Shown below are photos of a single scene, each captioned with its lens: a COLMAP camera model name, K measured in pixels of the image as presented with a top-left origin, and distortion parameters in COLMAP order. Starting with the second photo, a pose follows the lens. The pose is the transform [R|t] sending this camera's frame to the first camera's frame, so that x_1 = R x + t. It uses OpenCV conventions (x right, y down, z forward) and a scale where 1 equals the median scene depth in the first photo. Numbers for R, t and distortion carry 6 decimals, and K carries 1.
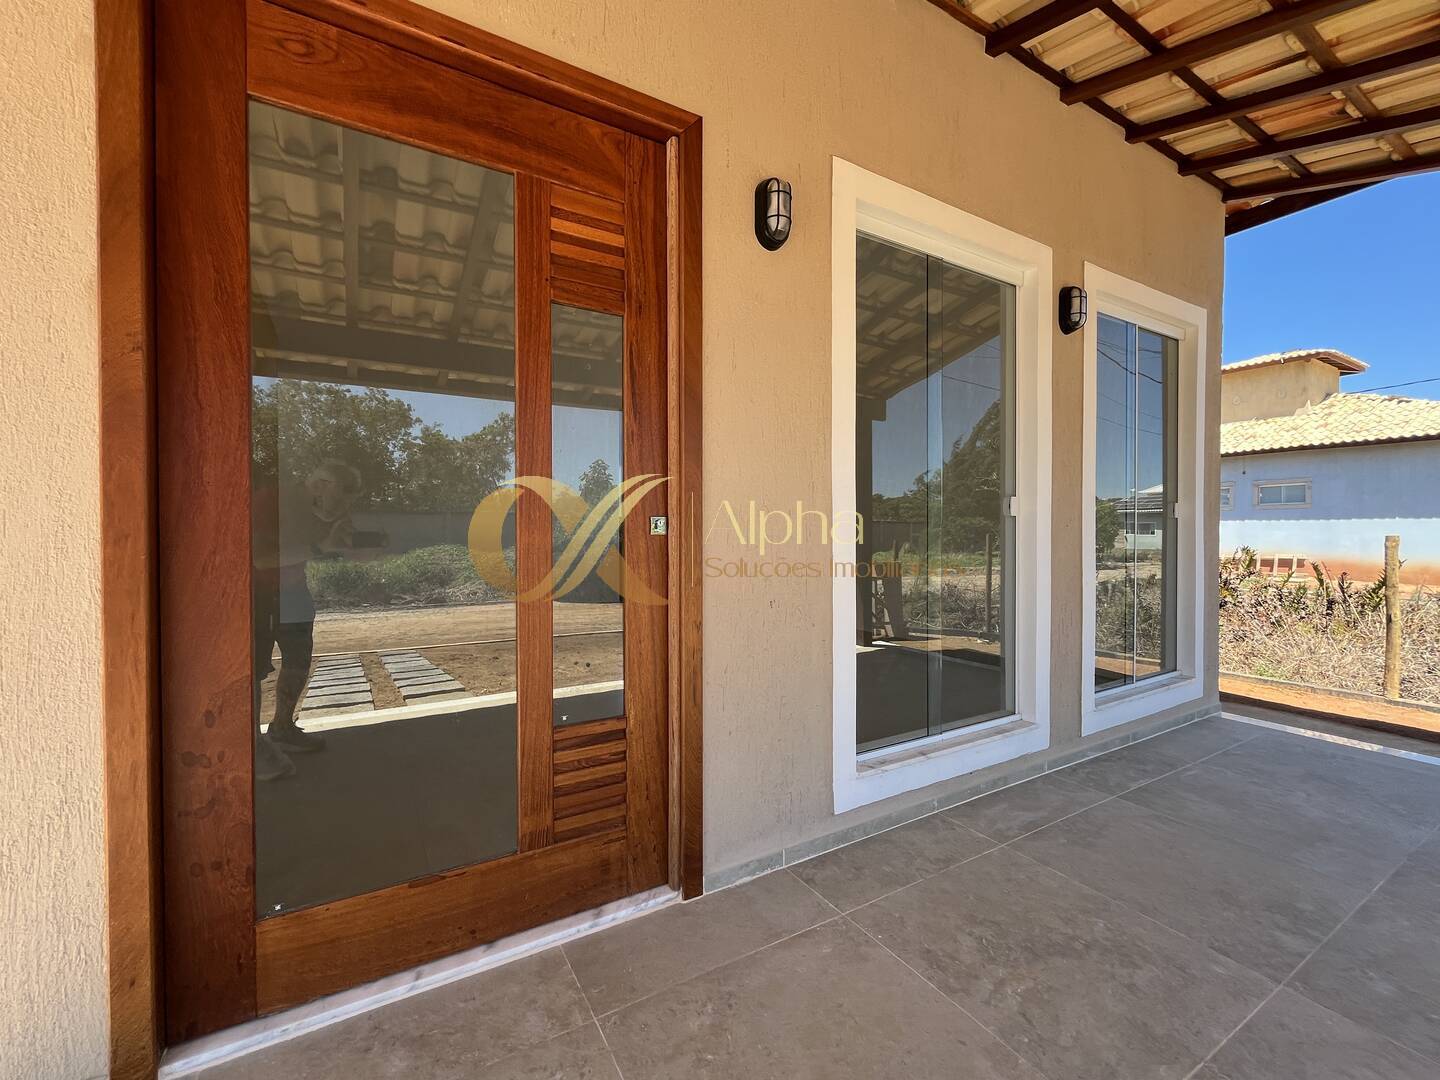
lens RADIAL K [[582.9, 0, 716.5], [0, 582.9, 537.7], [0, 0, 1]] dist [-0.000771, -0.000053]
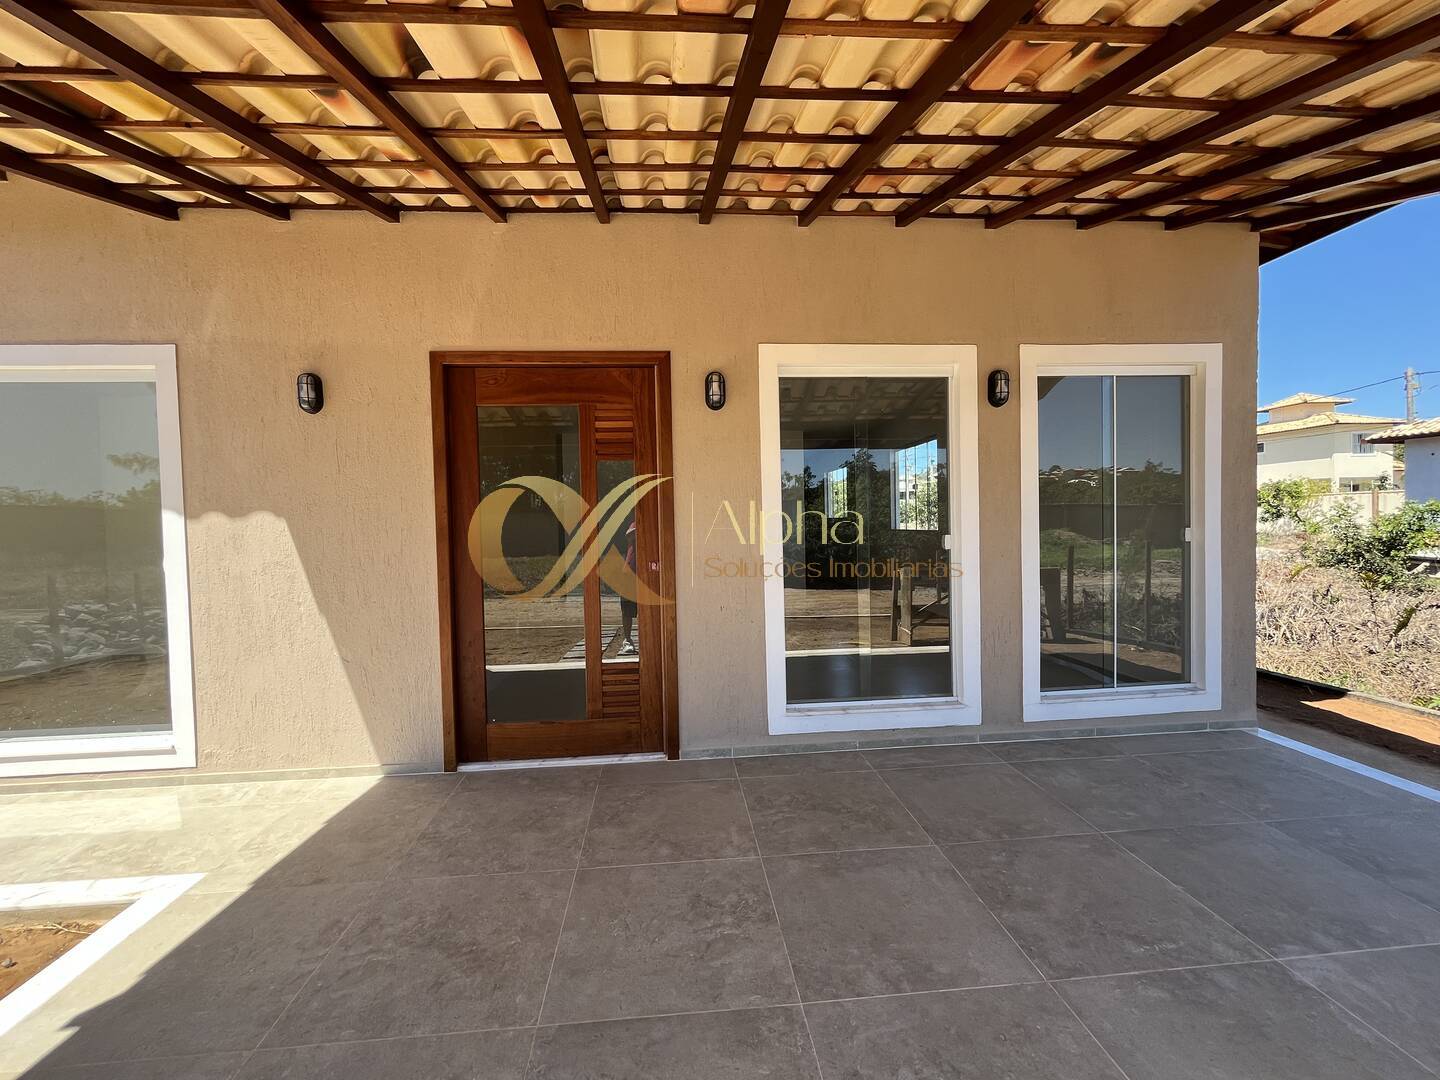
lens RADIAL K [[582.9, 0, 733.0], [0, 582.9, 535.0], [0, 0, 1]] dist [-0.000771, -0.000053]
pose [[0.912263, -0.006616, -0.409552, 0.927653], [0.013816, 0.999798, 0.014623, -0.147399], [0.409373, -0.018998, 0.912169, -0.654155]]
